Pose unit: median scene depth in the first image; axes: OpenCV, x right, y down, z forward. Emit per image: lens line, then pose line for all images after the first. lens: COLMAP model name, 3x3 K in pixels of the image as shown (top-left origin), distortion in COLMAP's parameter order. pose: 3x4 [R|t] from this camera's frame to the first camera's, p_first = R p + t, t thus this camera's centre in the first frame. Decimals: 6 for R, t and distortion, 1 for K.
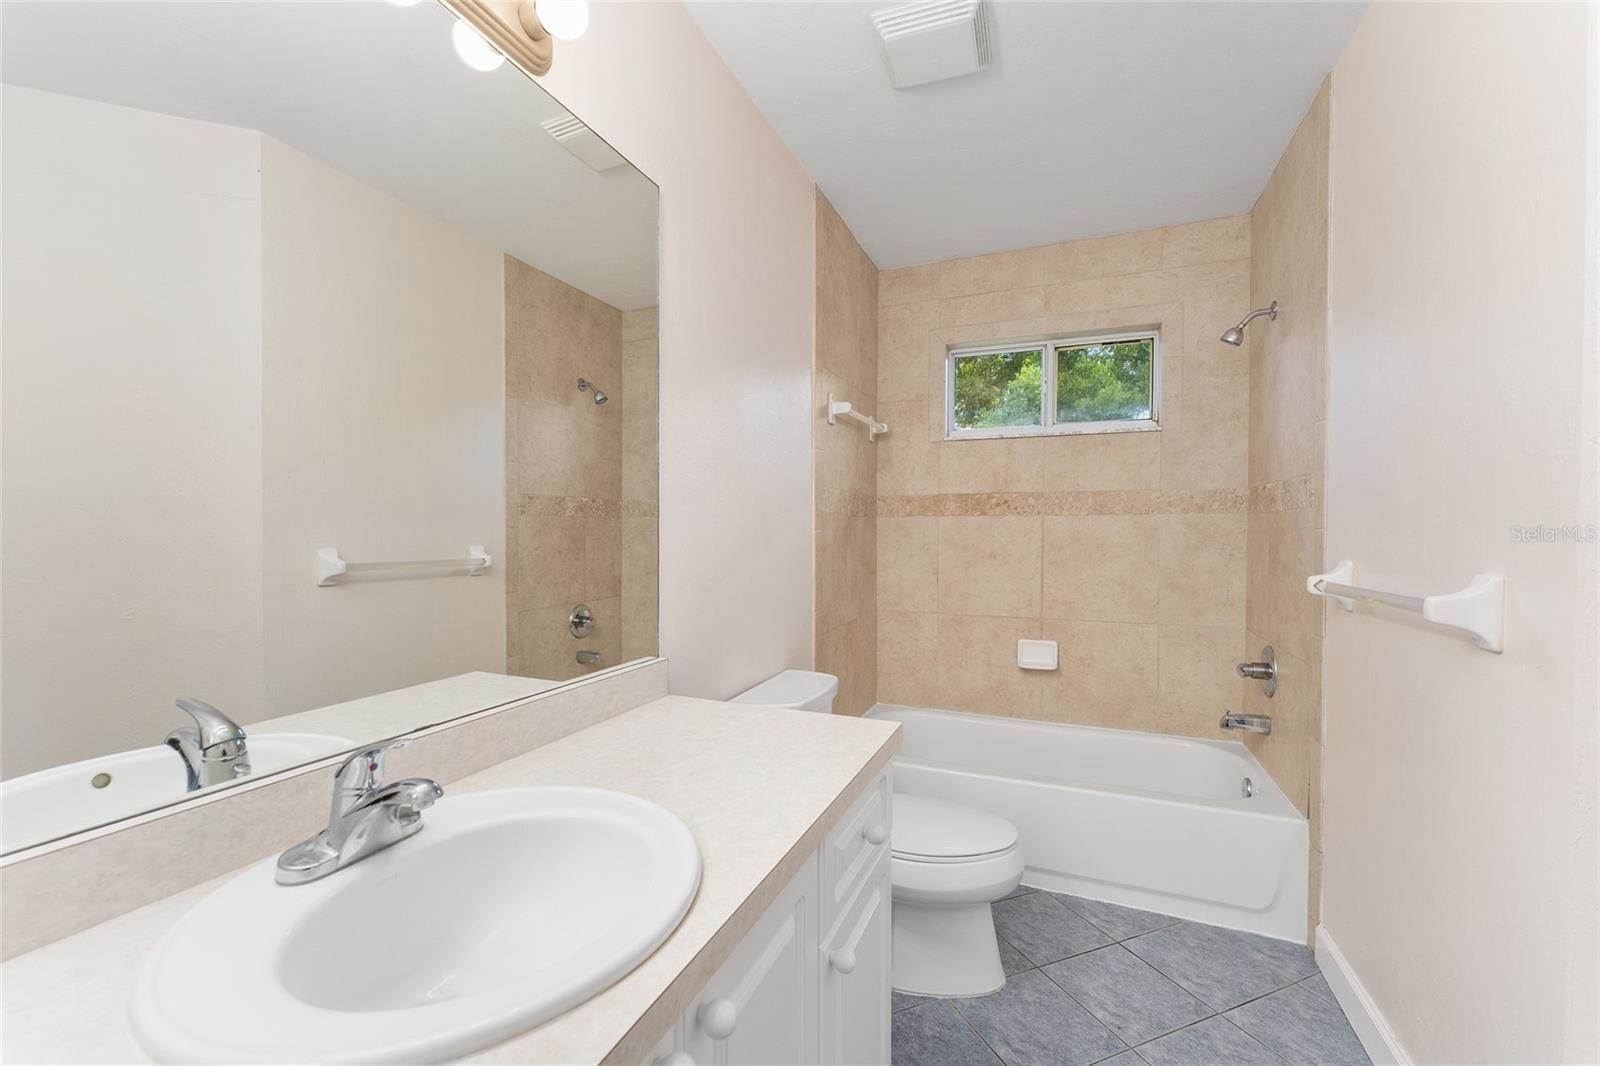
lens RADIAL K [[646.0, 0, 803.2], [0, 646.0, 544.6], [0, 0, 1]] dist [0.002325, -0.000103]
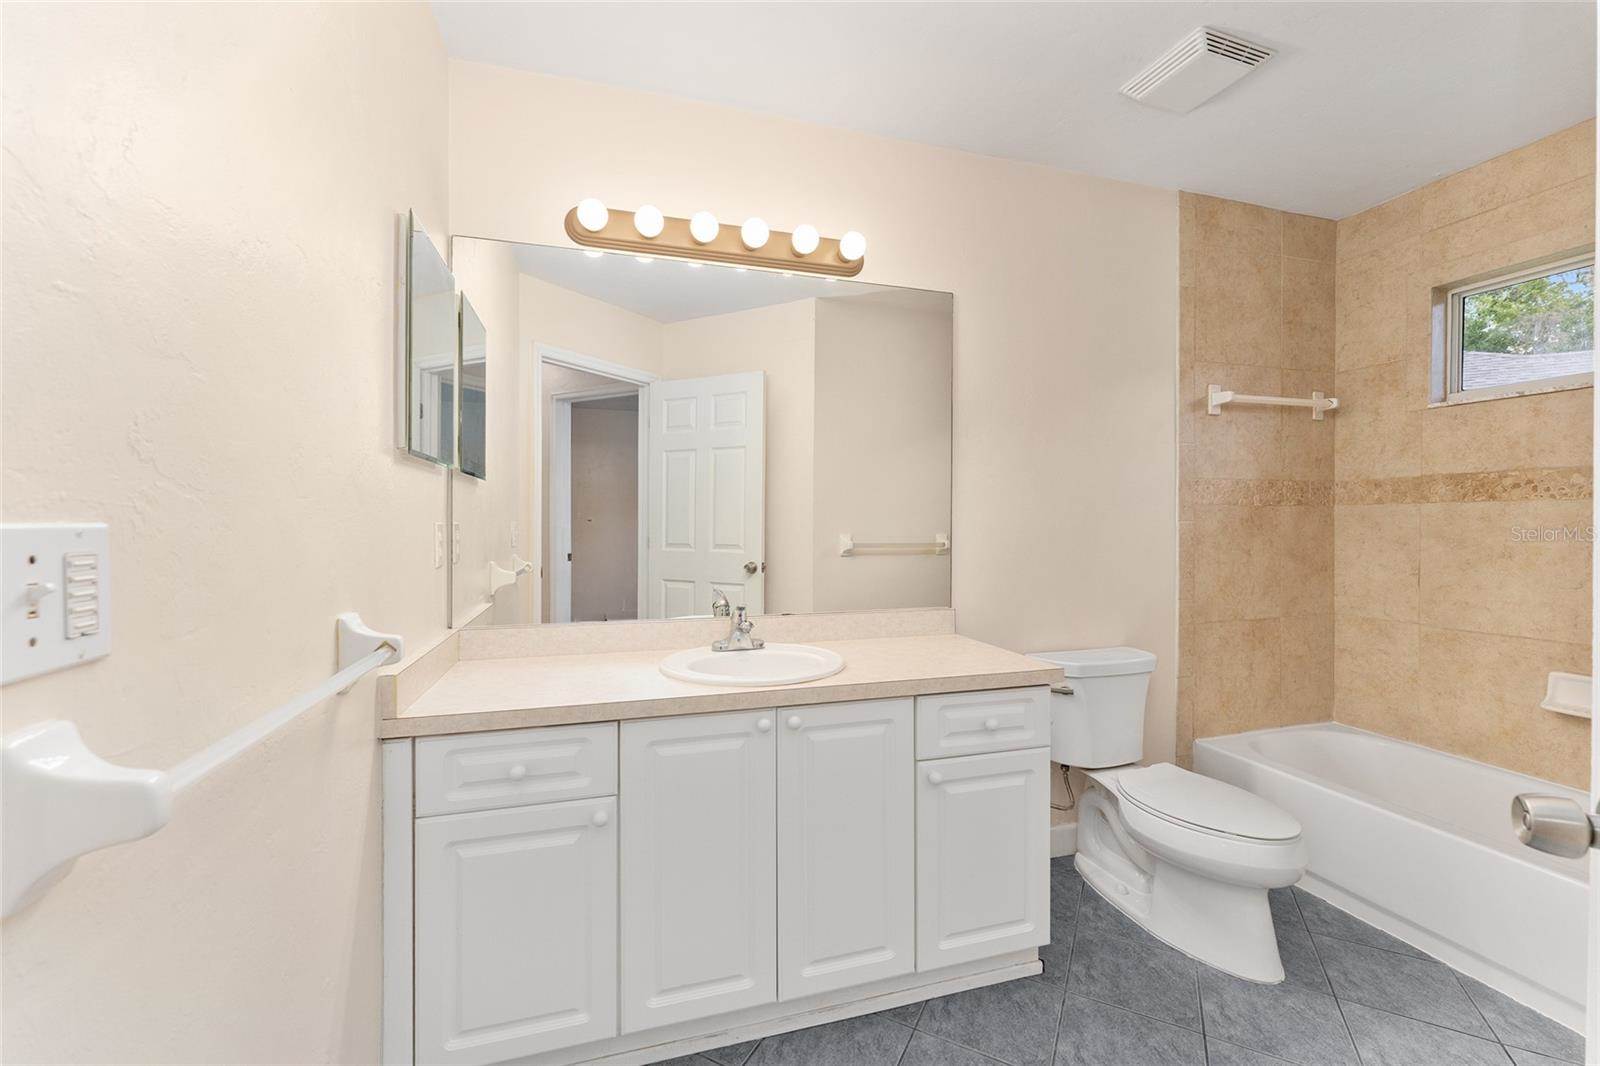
lens RADIAL K [[646.0, 0, 796.6], [0, 646.0, 526.5], [0, 0, 1]] dist [0.002325, -0.000103]
pose [[0.634282, 0.002240, -0.773098, 0.342632], [-0.013447, 0.999876, -0.008135, 0.002115], [0.772985, 0.015556, 0.634234, -0.108255]]
